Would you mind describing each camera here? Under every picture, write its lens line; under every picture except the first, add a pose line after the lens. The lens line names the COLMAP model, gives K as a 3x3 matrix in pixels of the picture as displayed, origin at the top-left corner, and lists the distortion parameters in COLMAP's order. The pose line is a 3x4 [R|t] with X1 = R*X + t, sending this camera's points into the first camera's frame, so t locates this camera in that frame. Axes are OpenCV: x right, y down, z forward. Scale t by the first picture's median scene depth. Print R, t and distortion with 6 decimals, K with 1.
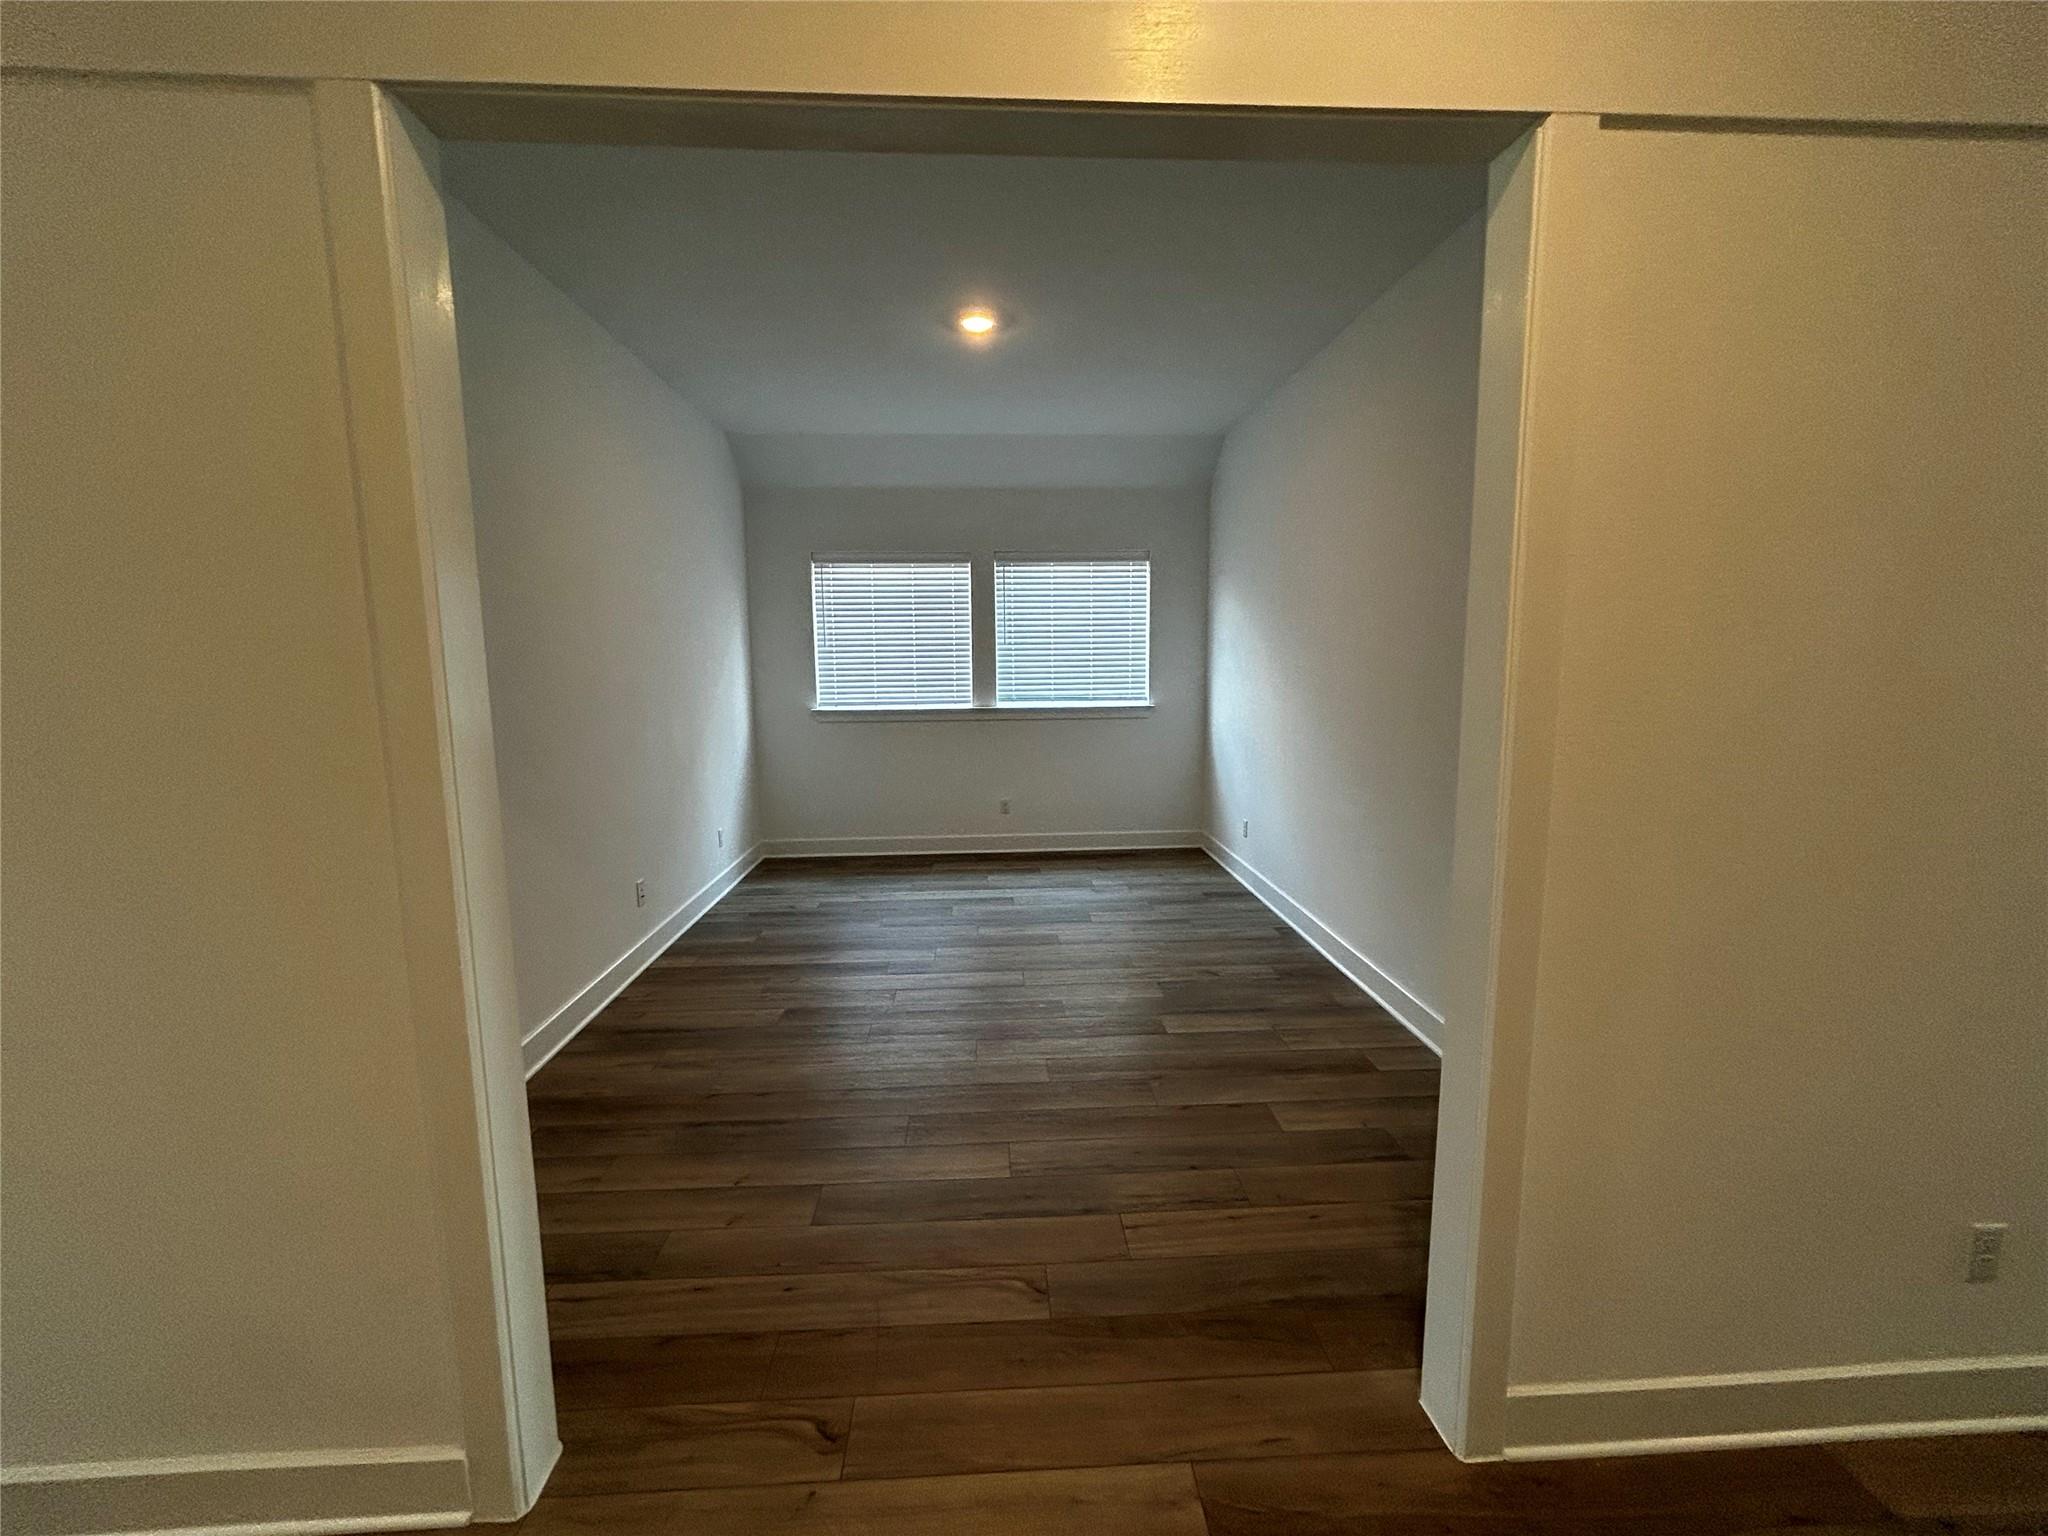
lens RADIAL K [[833.6, 0, 1026.4], [0, 833.6, 768.7], [0, 0, 1]] dist [0.000268, 0.000017]
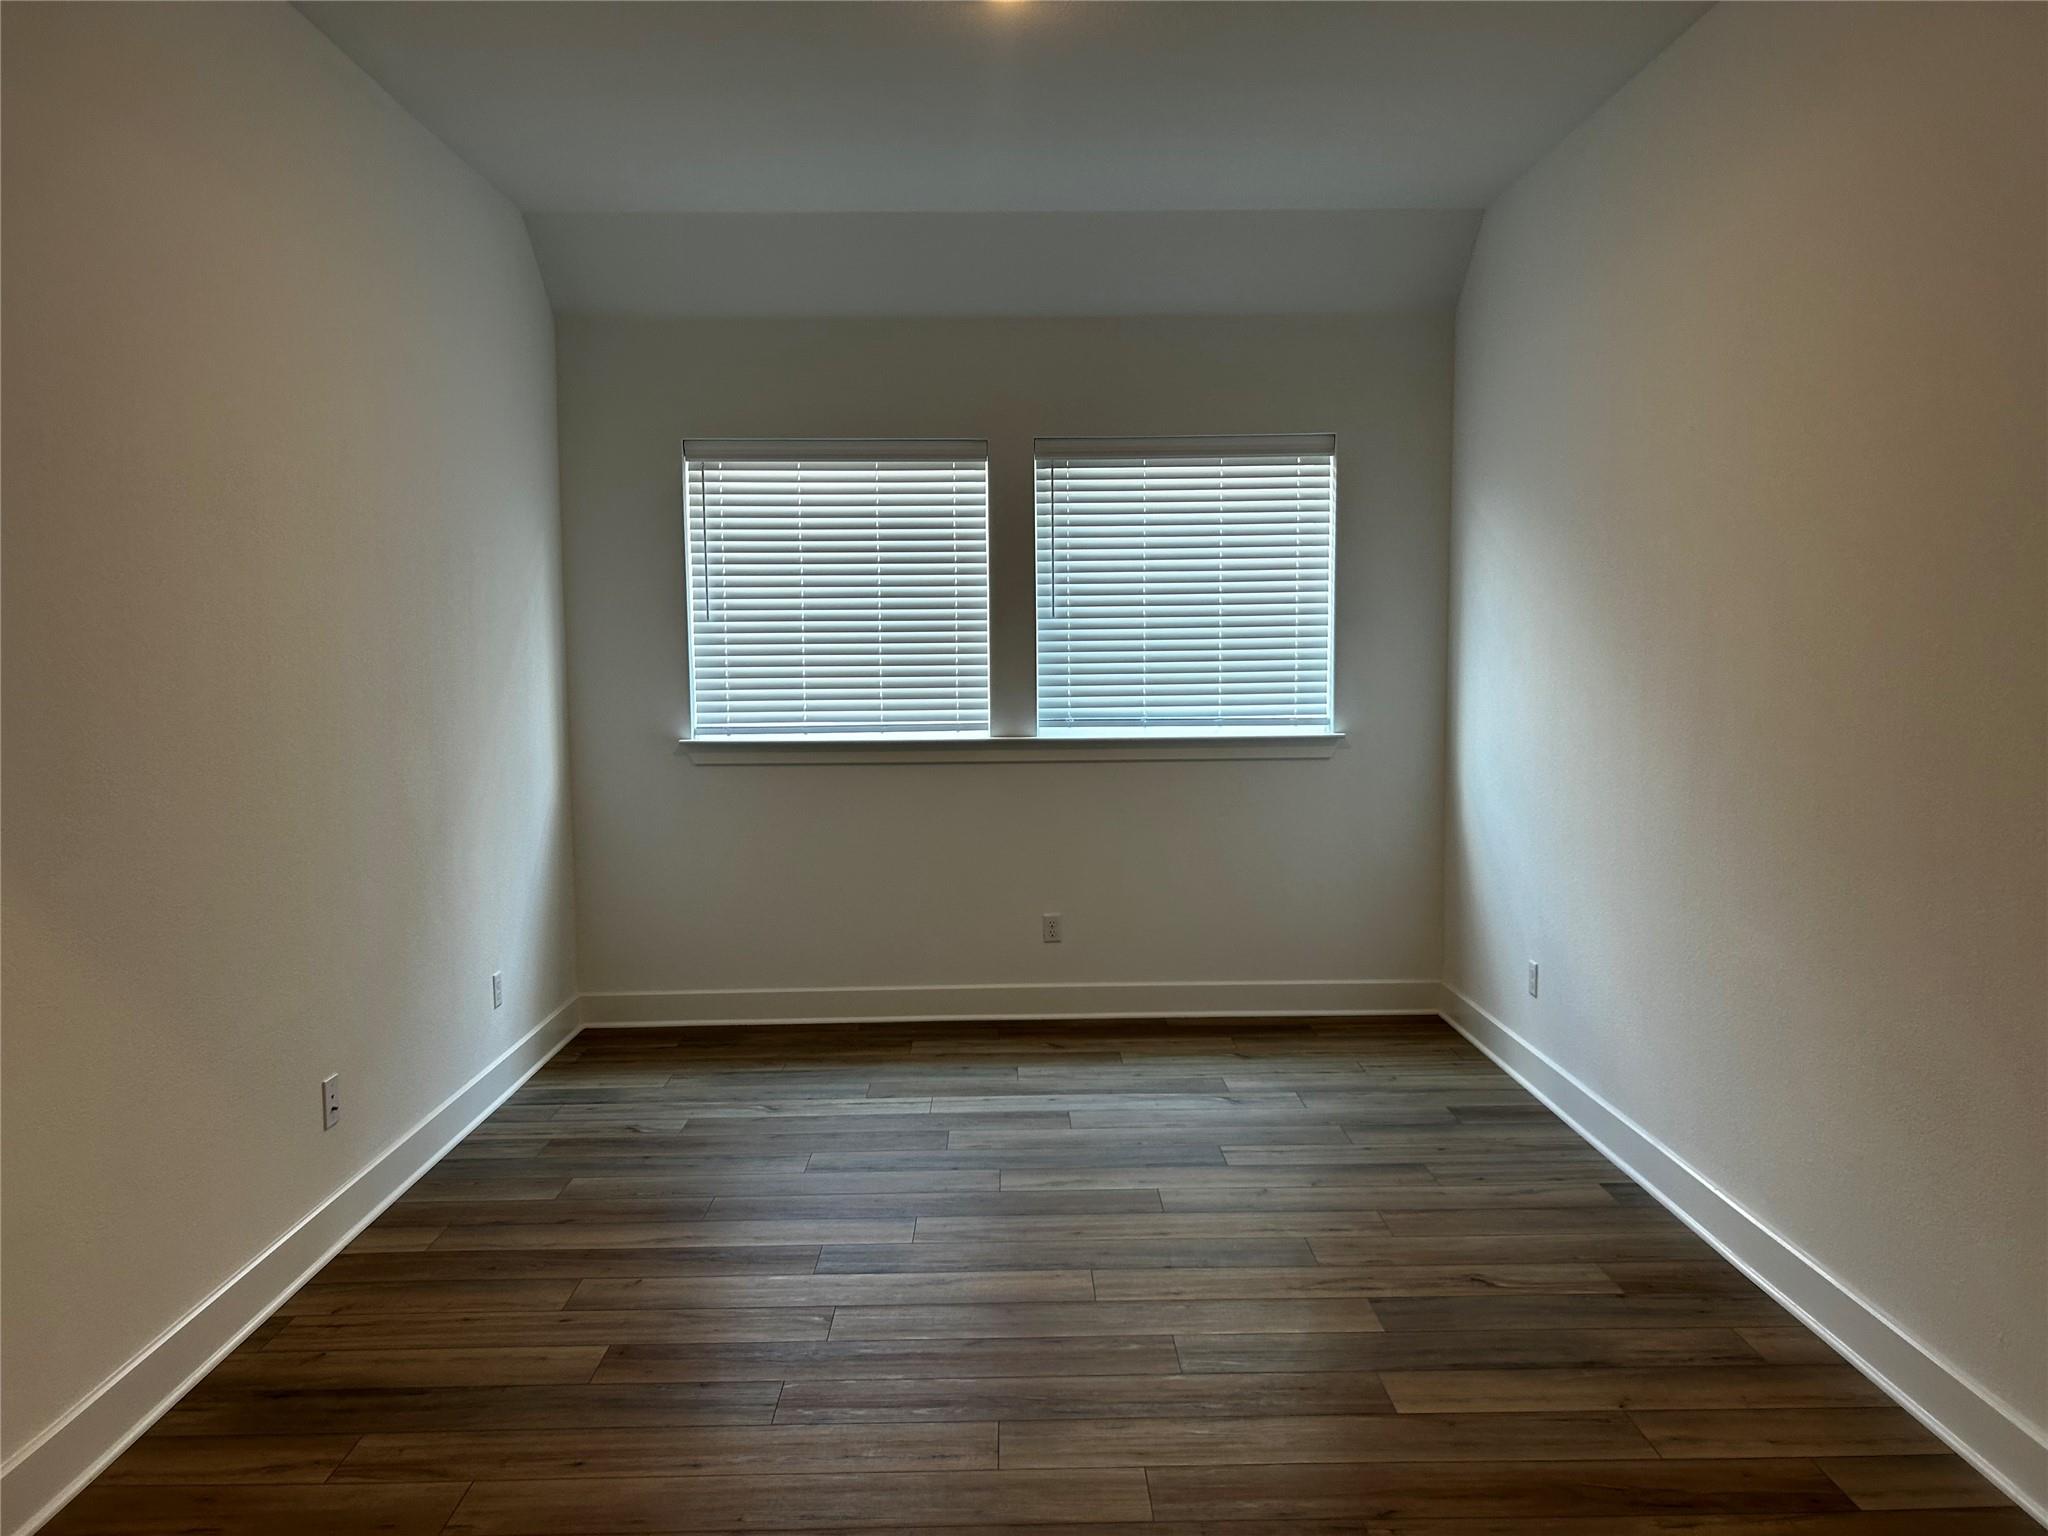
lens RADIAL K [[1557.2, 0, 1040.6], [0, 1557.2, 770.3], [0, 0, 1]] dist [0.030495, -0.012870]
pose [[0.999572, 0.003349, -0.029066, -0.007984], [-0.004924, 0.998513, -0.054284, -0.001348], [0.028841, 0.054404, 0.998102, 0.056515]]
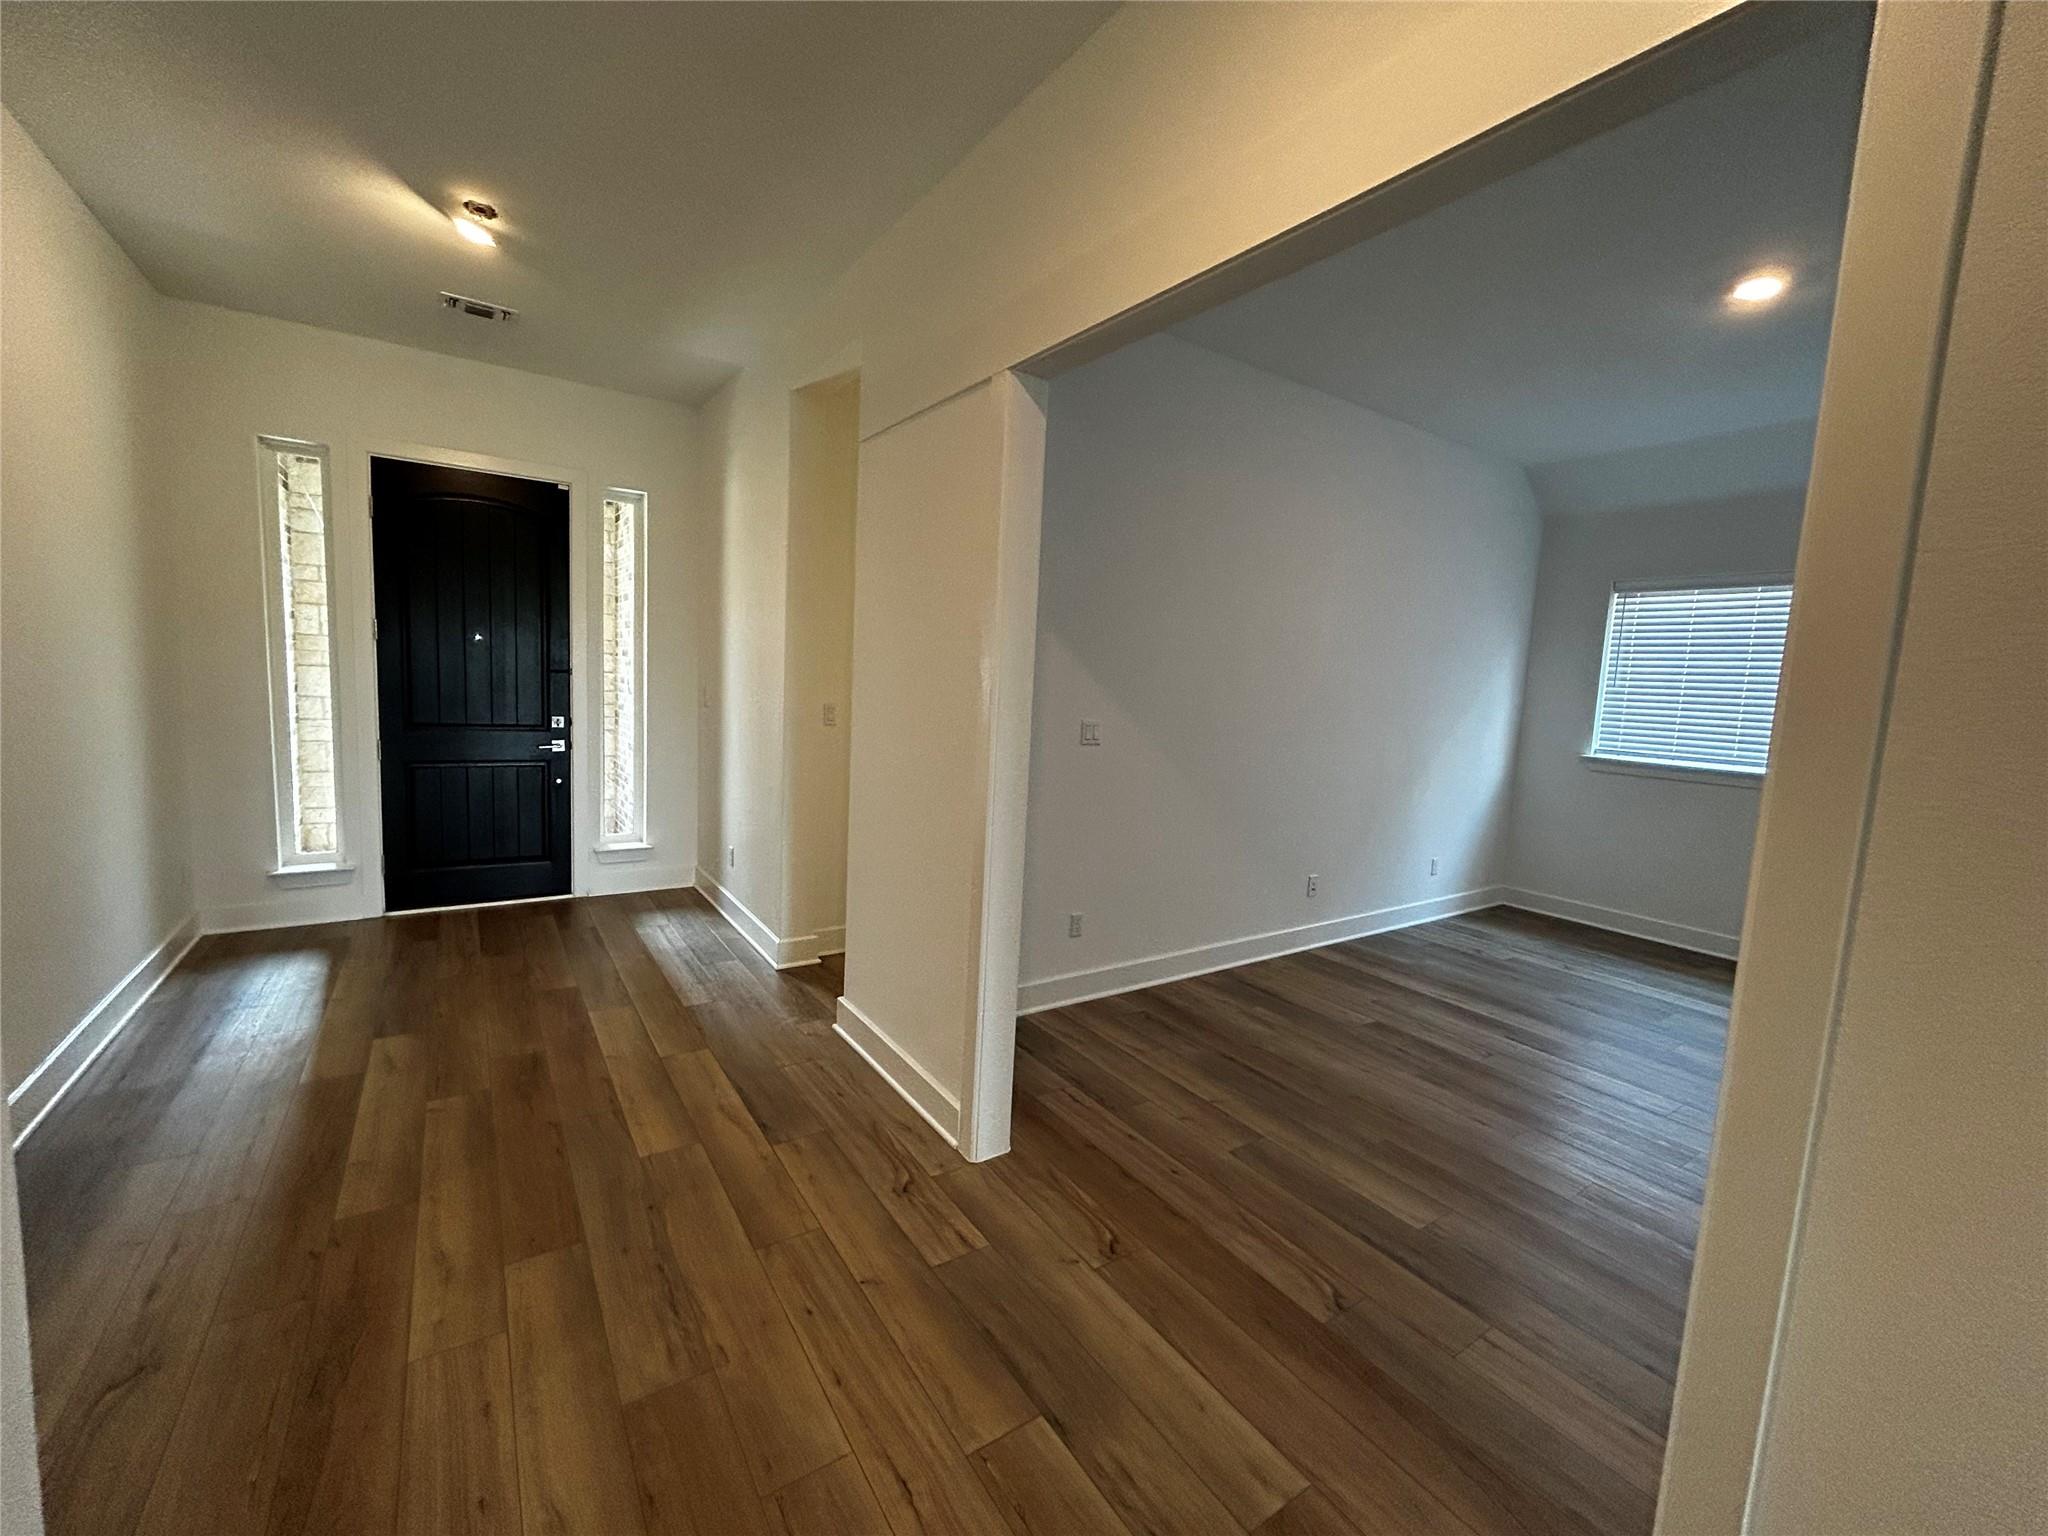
lens RADIAL K [[833.6, 0, 1022.0], [0, 833.6, 769.2], [0, 0, 1]] dist [0.000268, 0.000017]
pose [[0.517146, 0.132811, -0.845530, 0.274223], [-0.167480, 0.984492, 0.052203, -0.003125], [0.839351, 0.114613, 0.531369, 0.027408]]
